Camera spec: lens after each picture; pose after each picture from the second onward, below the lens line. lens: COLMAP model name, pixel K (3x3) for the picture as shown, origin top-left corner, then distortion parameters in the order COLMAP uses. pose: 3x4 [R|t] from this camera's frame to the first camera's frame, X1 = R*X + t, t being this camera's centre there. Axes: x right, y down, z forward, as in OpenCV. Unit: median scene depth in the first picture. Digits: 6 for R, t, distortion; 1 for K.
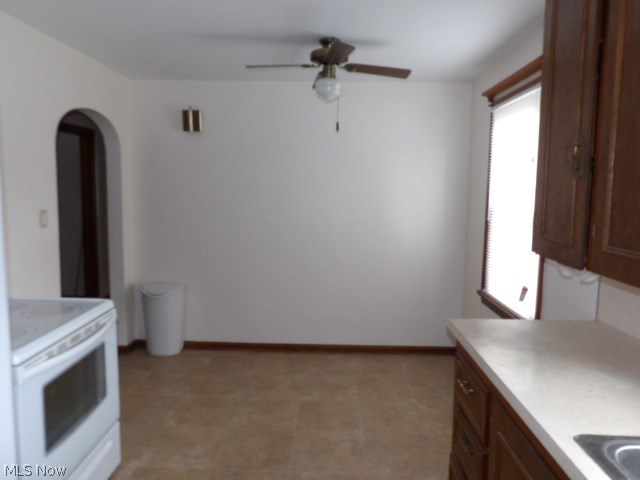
lens RADIAL K [[456.0, 0, 316.5], [0, 456.0, 236.3], [0, 0, 1]] dist [-0.008344, -0.001460]
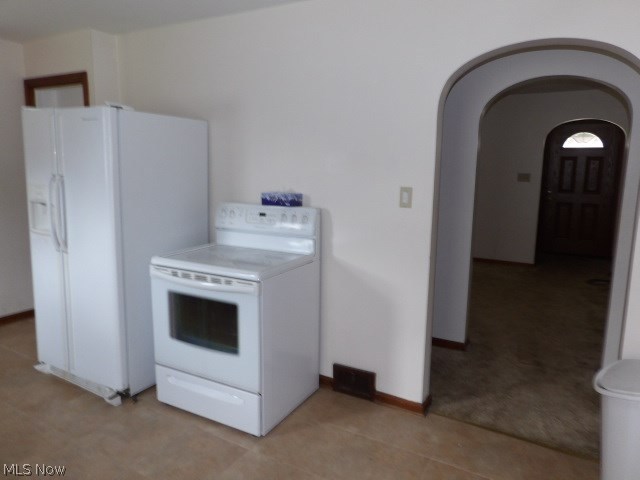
lens RADIAL K [[456.0, 0, 316.5], [0, 456.0, 236.3], [0, 0, 1]] dist [-0.008344, -0.001460]
pose [[-0.462243, 0.105604, -0.880443, 0.409620], [-0.122312, 0.975800, 0.181257, -0.150941], [0.878277, 0.191473, -0.438140, 1.796099]]
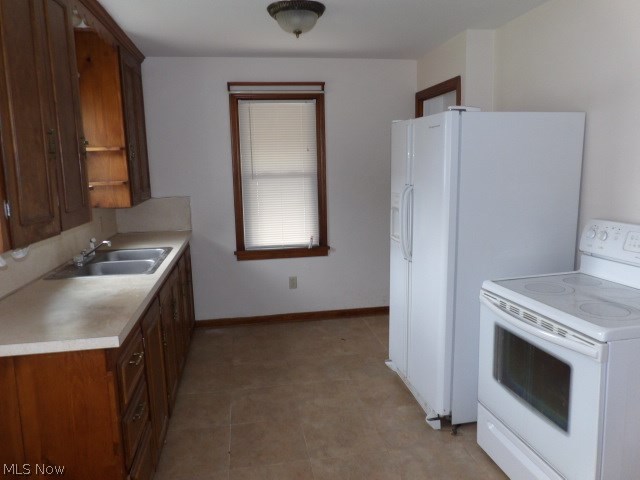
lens RADIAL K [[453.5, 0, 318.5], [0, 453.5, 245.2], [0, 0, 1]] dist [-0.001960, 0.000908]
pose [[-0.976169, 0.041449, -0.213016, 0.113004], [-0.017097, 0.963851, 0.265894, -0.174007], [0.216337, 0.263200, -0.940173, 1.766106]]
